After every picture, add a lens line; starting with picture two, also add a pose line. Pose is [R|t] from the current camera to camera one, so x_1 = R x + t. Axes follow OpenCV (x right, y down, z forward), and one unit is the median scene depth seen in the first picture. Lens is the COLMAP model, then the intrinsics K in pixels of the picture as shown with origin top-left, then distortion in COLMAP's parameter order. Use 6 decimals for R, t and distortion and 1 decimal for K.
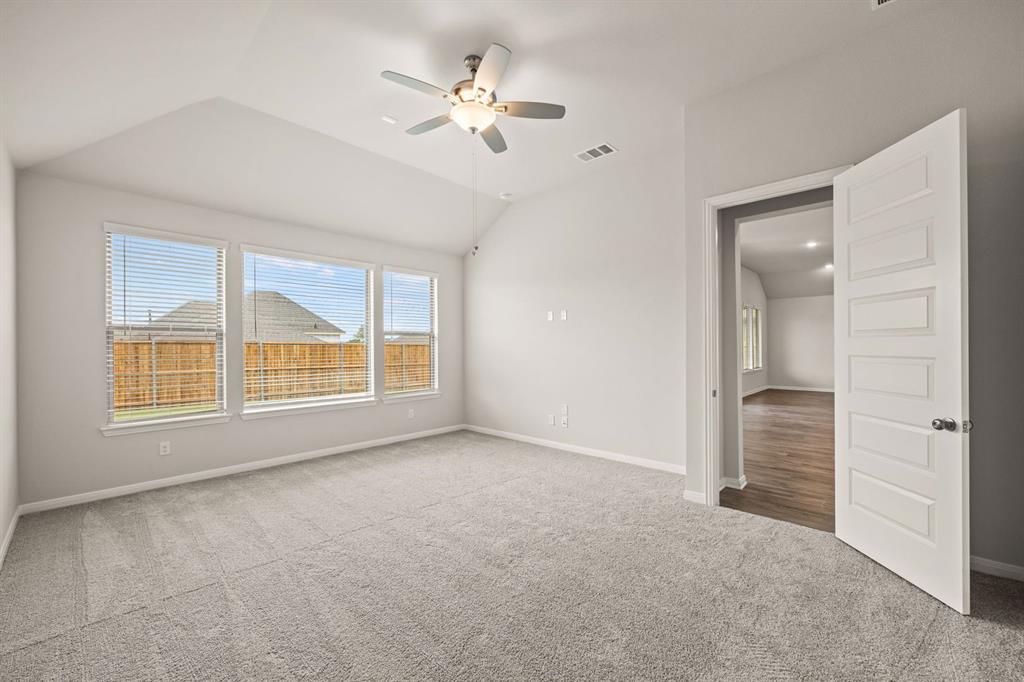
lens RADIAL K [[418.1, 0, 513.9], [0, 418.1, 348.9], [0, 0, 1]] dist [-0.041979, -0.000057]
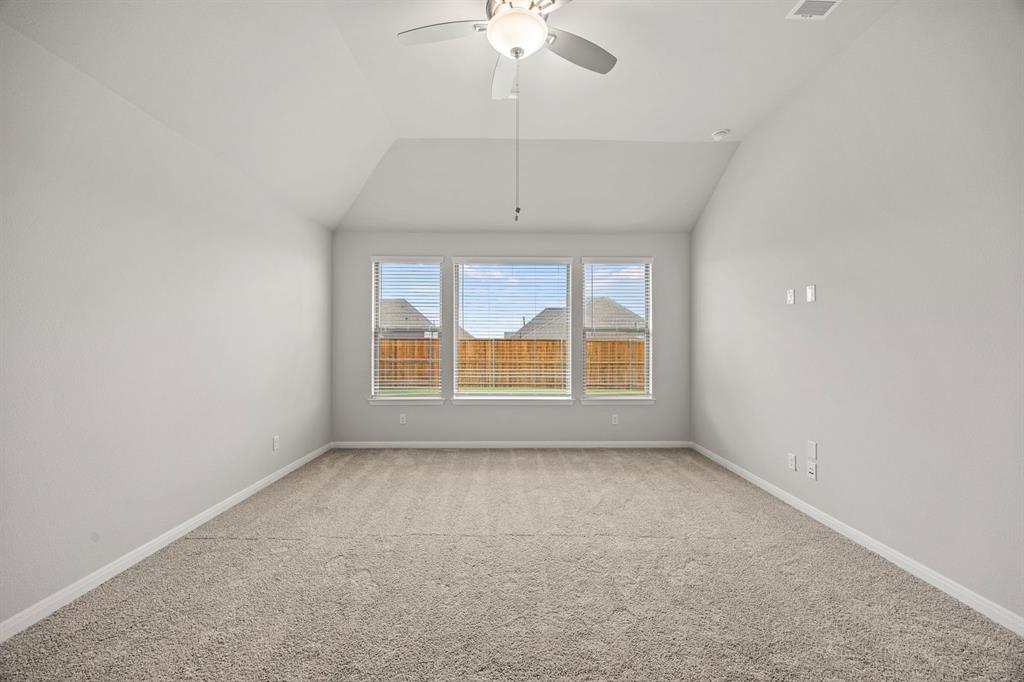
lens RADIAL K [[390.4, 0, 516.5], [0, 390.4, 341.6], [0, 0, 1]] dist [-0.001751, -0.000186]
pose [[0.674342, 0.000559, -0.738419, 0.242687], [-0.009797, 0.999918, -0.008190, -0.001584], [0.738355, 0.012757, 0.674292, 0.292365]]
